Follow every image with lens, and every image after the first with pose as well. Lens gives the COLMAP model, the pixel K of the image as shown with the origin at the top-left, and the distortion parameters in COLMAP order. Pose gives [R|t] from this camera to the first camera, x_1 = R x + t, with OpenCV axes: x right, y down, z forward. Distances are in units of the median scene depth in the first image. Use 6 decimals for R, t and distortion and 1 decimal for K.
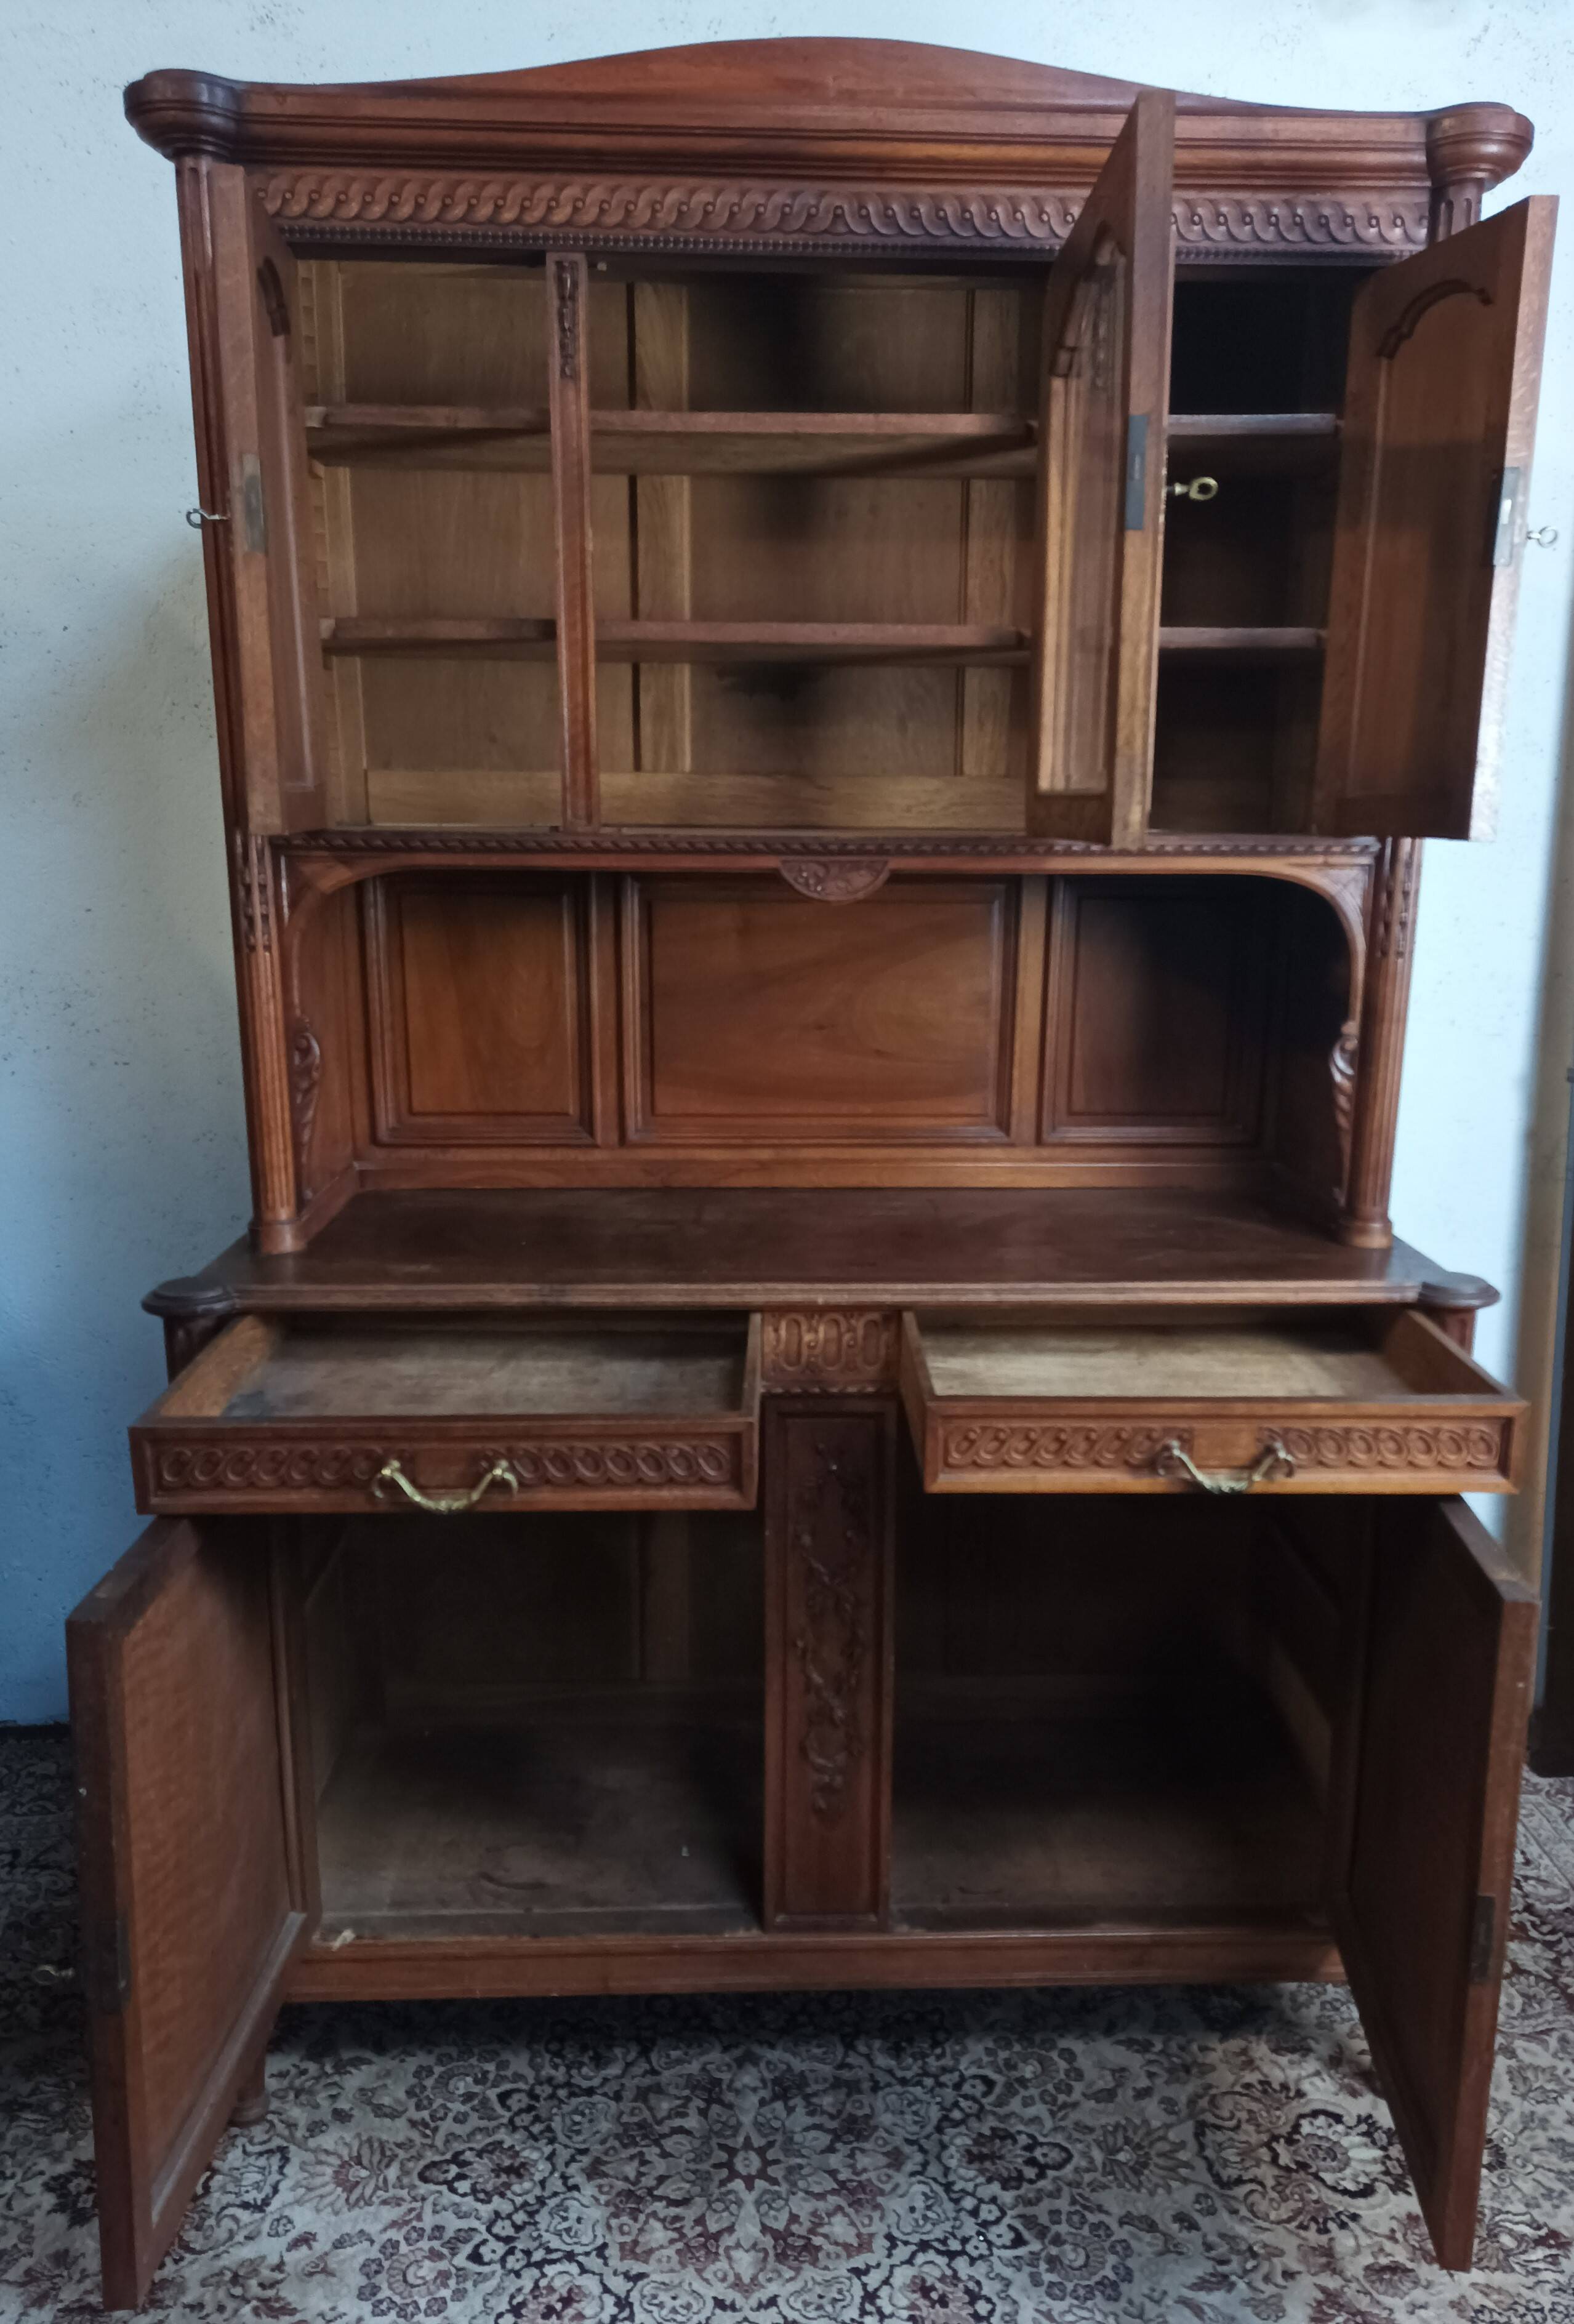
lens RADIAL K [[1798.7, 0, 835.6], [0, 1798.7, 1227.6], [0, 0, 1]] dist [0.055997, -0.043943]
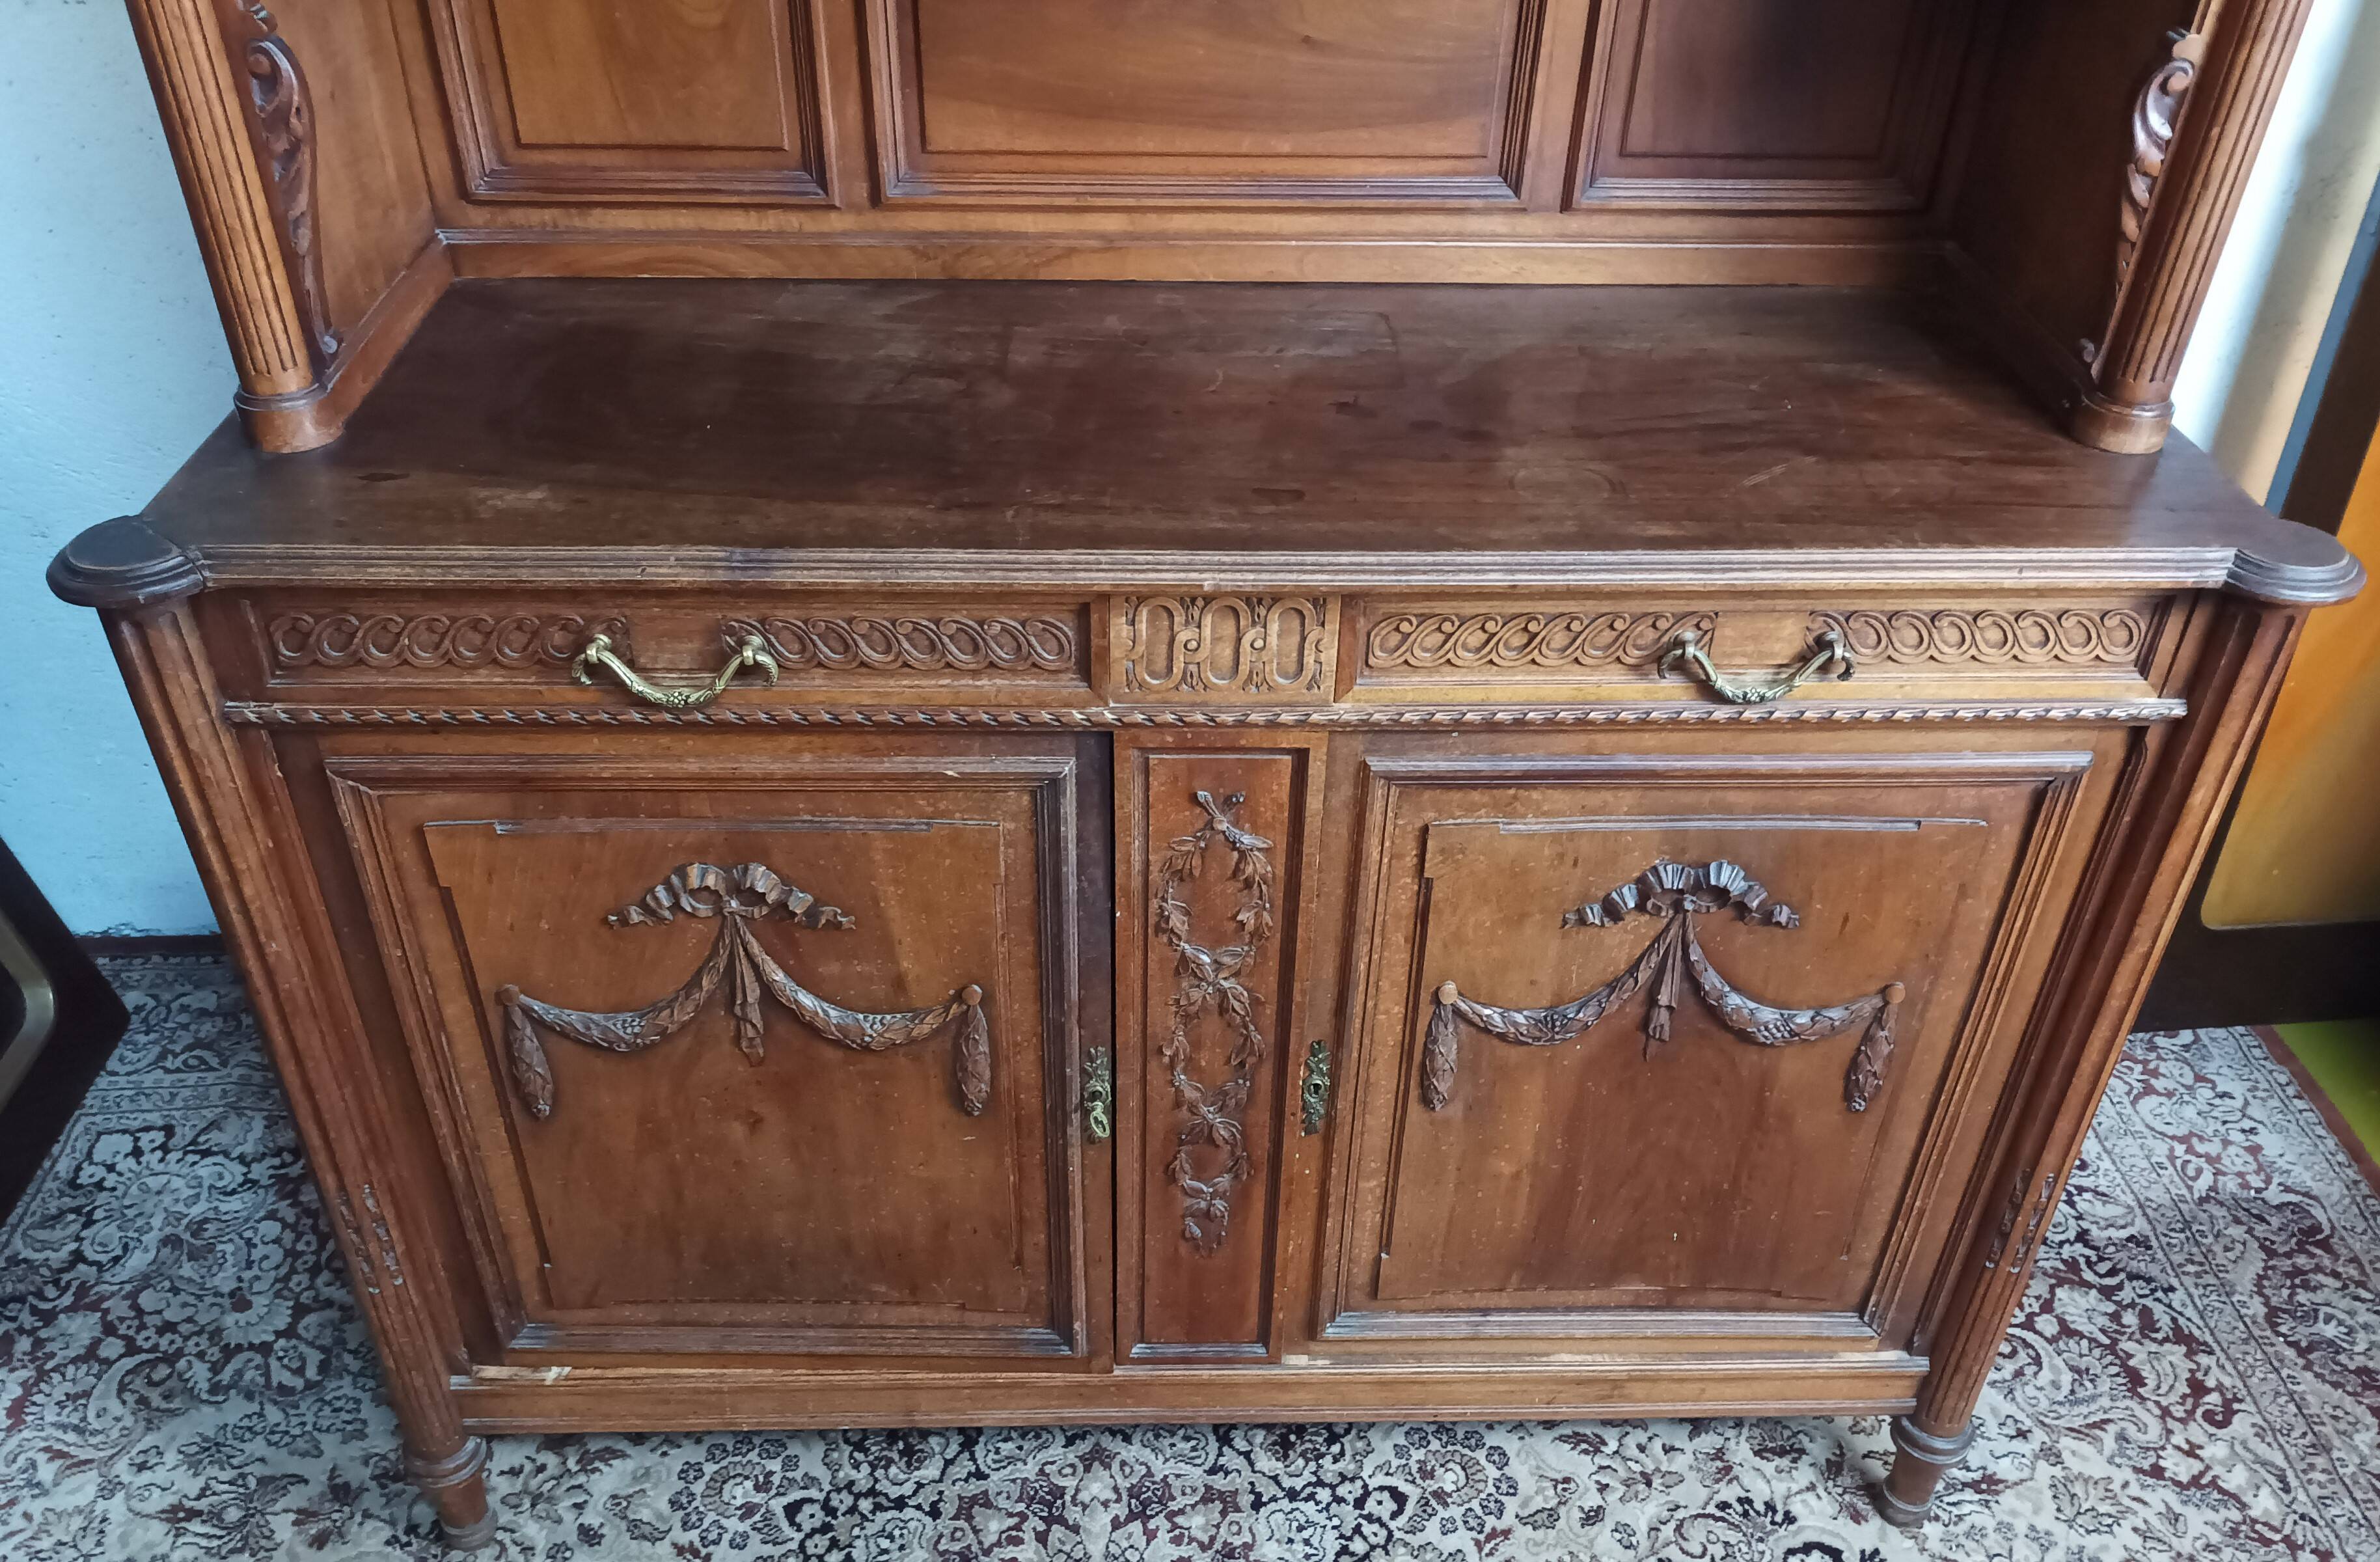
lens RADIAL K [[1920.3, 0, 1180.6], [0, 1920.3, 968.8], [0, 0, 1]] dist [0.045315, -0.043429]
pose [[0.999914, 0.012795, -0.003024, -0.012412], [-0.010311, 0.905883, 0.423403, -0.100122], [0.008157, -0.423335, 0.905936, 0.339907]]
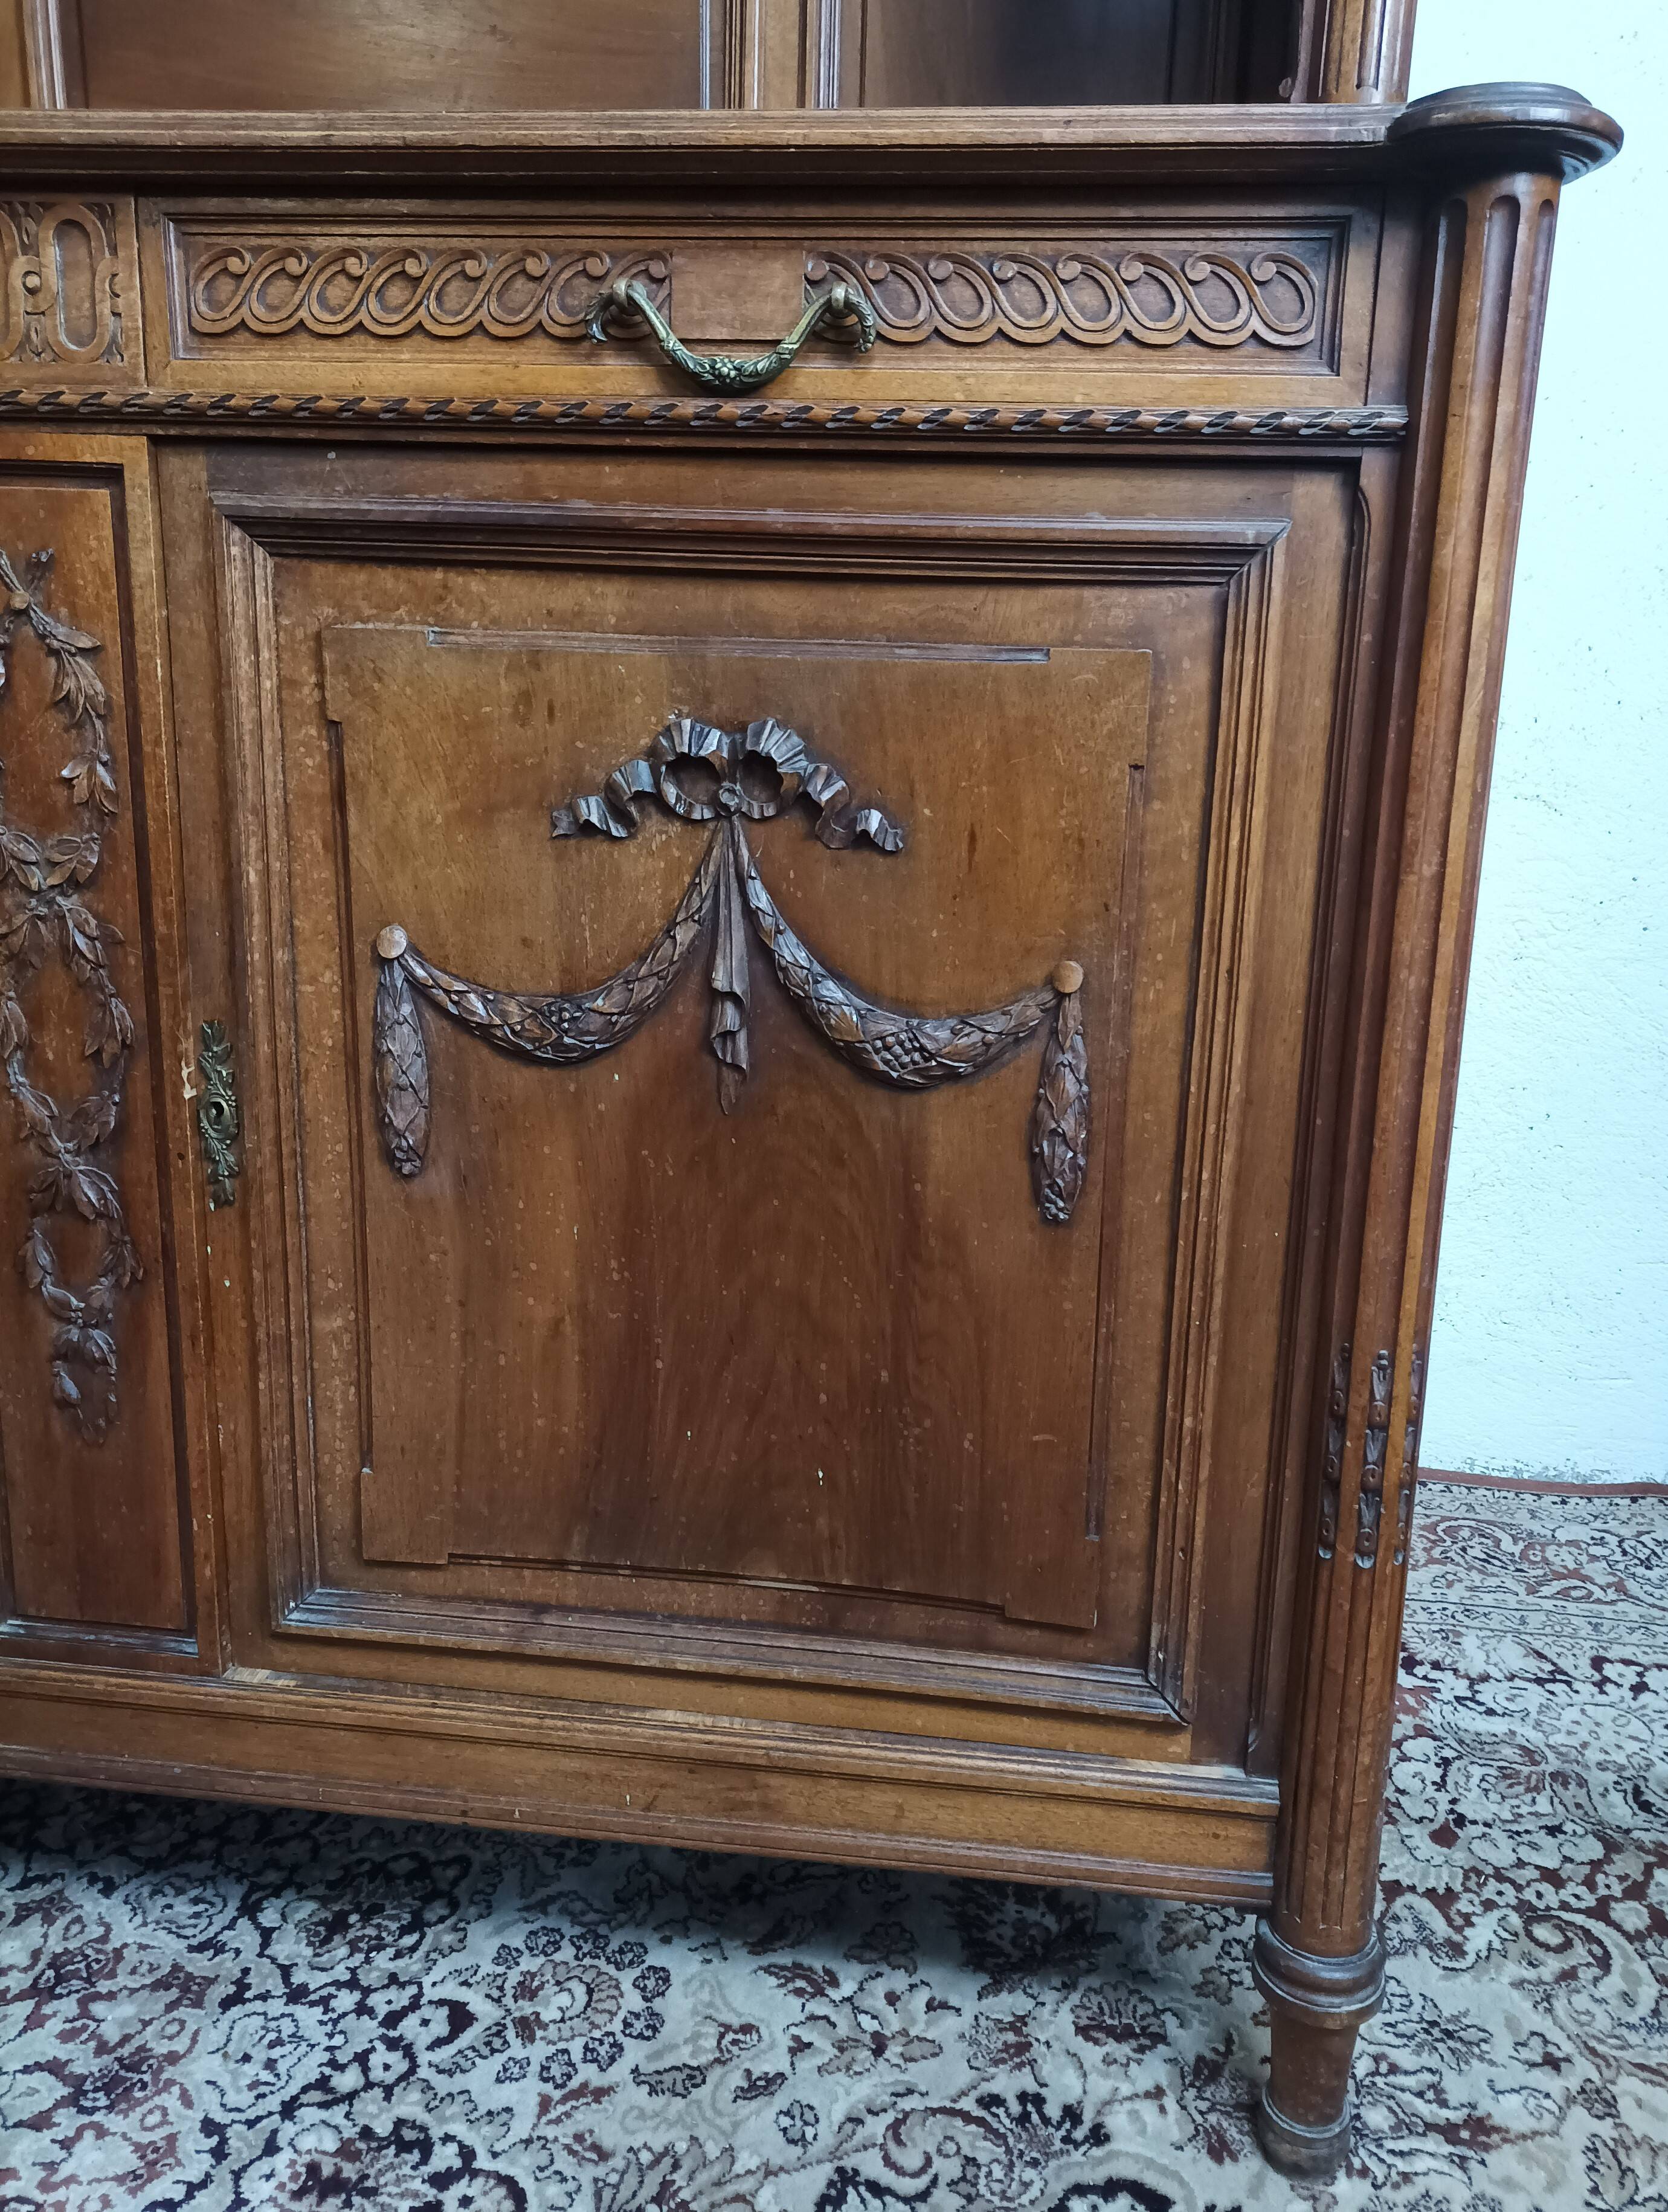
lens RADIAL K [[1782.4, 0, 901.7], [0, 1782.4, 1089.1], [0, 0, 1]] dist [0.046111, -0.044397]
pose [[0.986762, 0.061032, -0.150253, 0.263888], [-0.061007, 0.998126, 0.004782, 0.220503], [0.150263, 0.004448, 0.988636, 0.558921]]
